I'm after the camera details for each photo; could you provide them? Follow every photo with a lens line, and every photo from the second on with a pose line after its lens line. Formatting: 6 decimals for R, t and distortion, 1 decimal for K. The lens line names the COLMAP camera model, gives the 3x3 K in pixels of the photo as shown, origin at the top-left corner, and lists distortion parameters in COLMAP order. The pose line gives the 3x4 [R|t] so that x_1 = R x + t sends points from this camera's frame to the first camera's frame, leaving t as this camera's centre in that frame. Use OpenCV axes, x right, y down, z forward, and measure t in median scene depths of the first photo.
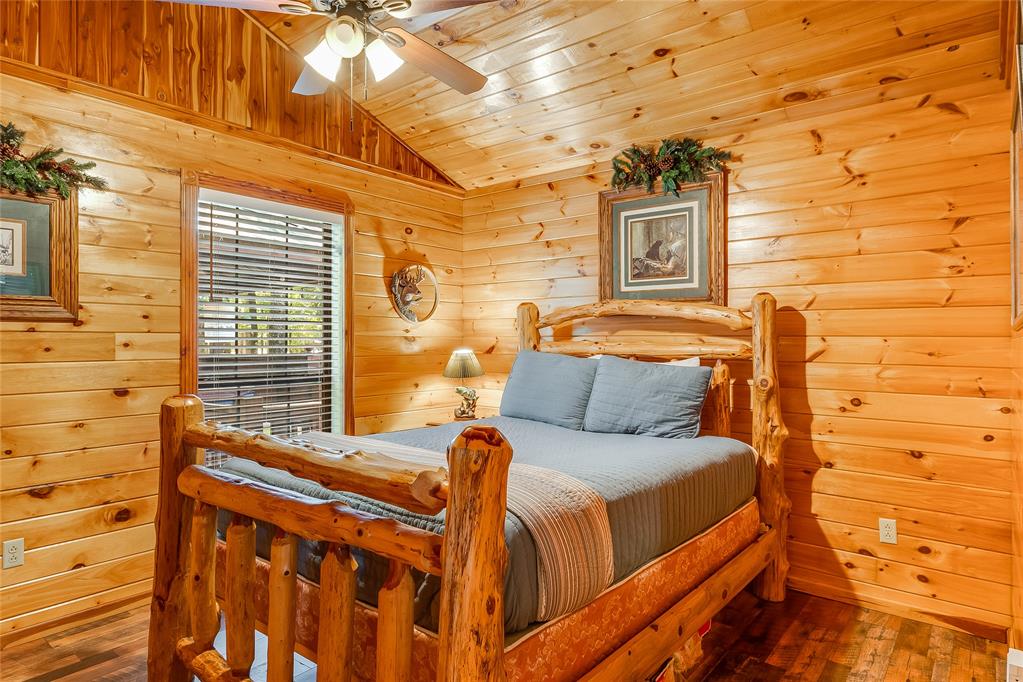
lens RADIAL K [[588.9, 0, 510.7], [0, 588.9, 337.2], [0, 0, 1]] dist [0.013555, 0.001403]
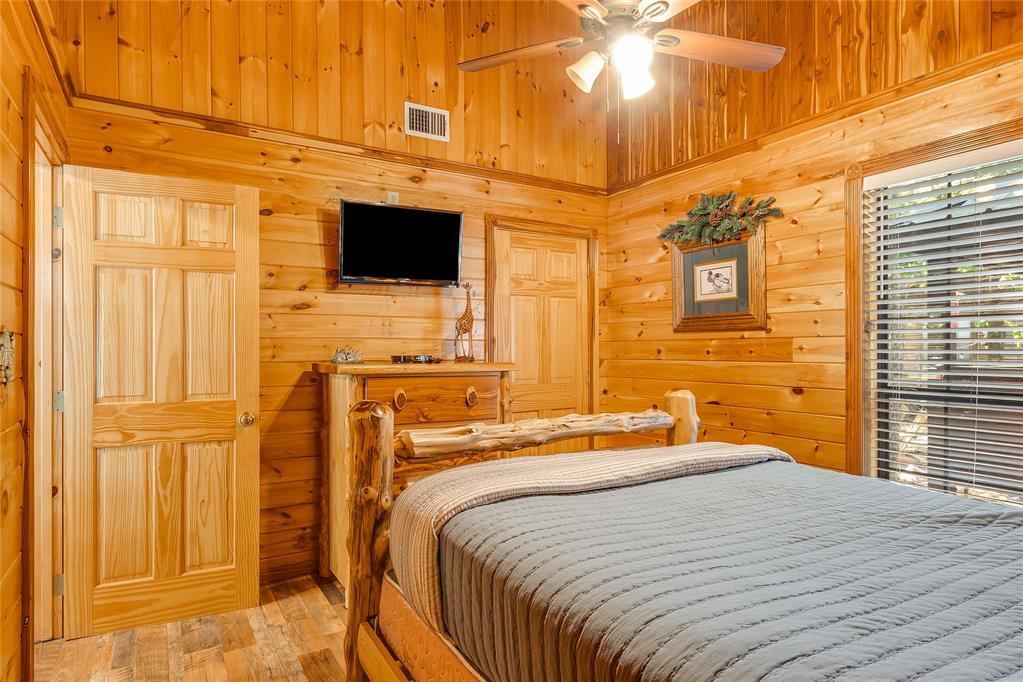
lens RADIAL K [[588.9, 0, 508.8], [0, 588.9, 346.8], [0, 0, 1]] dist [0.013555, 0.001403]
pose [[-0.339231, 0.000516, -0.940703, 0.528342], [0.011617, 0.999926, -0.003641, 0.006899], [0.940631, -0.012163, -0.339212, 0.786517]]
